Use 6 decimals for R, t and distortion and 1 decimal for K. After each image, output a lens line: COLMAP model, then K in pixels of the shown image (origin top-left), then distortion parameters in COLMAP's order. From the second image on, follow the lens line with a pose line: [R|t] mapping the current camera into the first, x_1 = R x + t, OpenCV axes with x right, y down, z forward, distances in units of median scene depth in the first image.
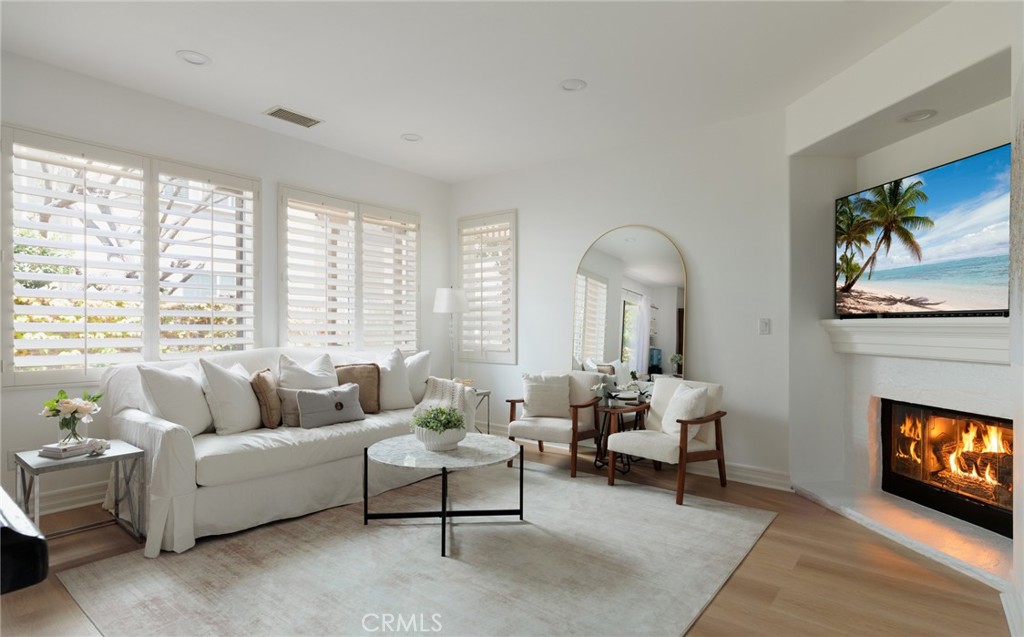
lens RADIAL K [[532.5, 0, 508.6], [0, 532.5, 334.1], [0, 0, 1]] dist [0.001824, -0.000998]
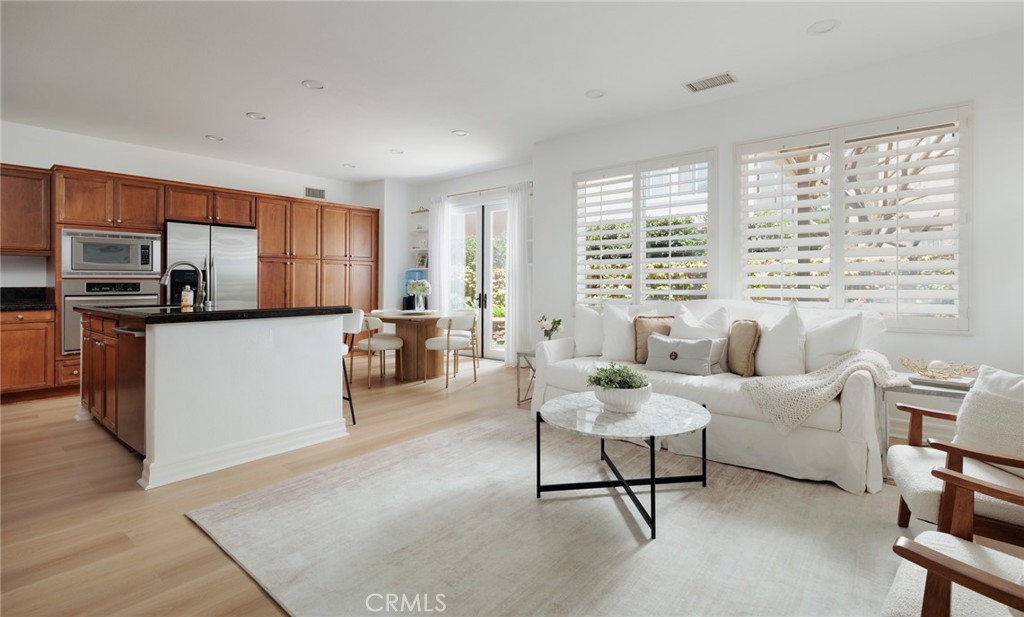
lens RADIAL K [[470.2, 0, 532.8], [0, 470.2, 280.6], [0, 0, 1]] dist [0.002030, 0.000096]
pose [[-0.002273, -0.006901, -0.999974, 0.627537], [-0.007280, 0.999950, -0.006884, -0.003210], [0.999971, 0.007264, -0.002323, 0.765469]]
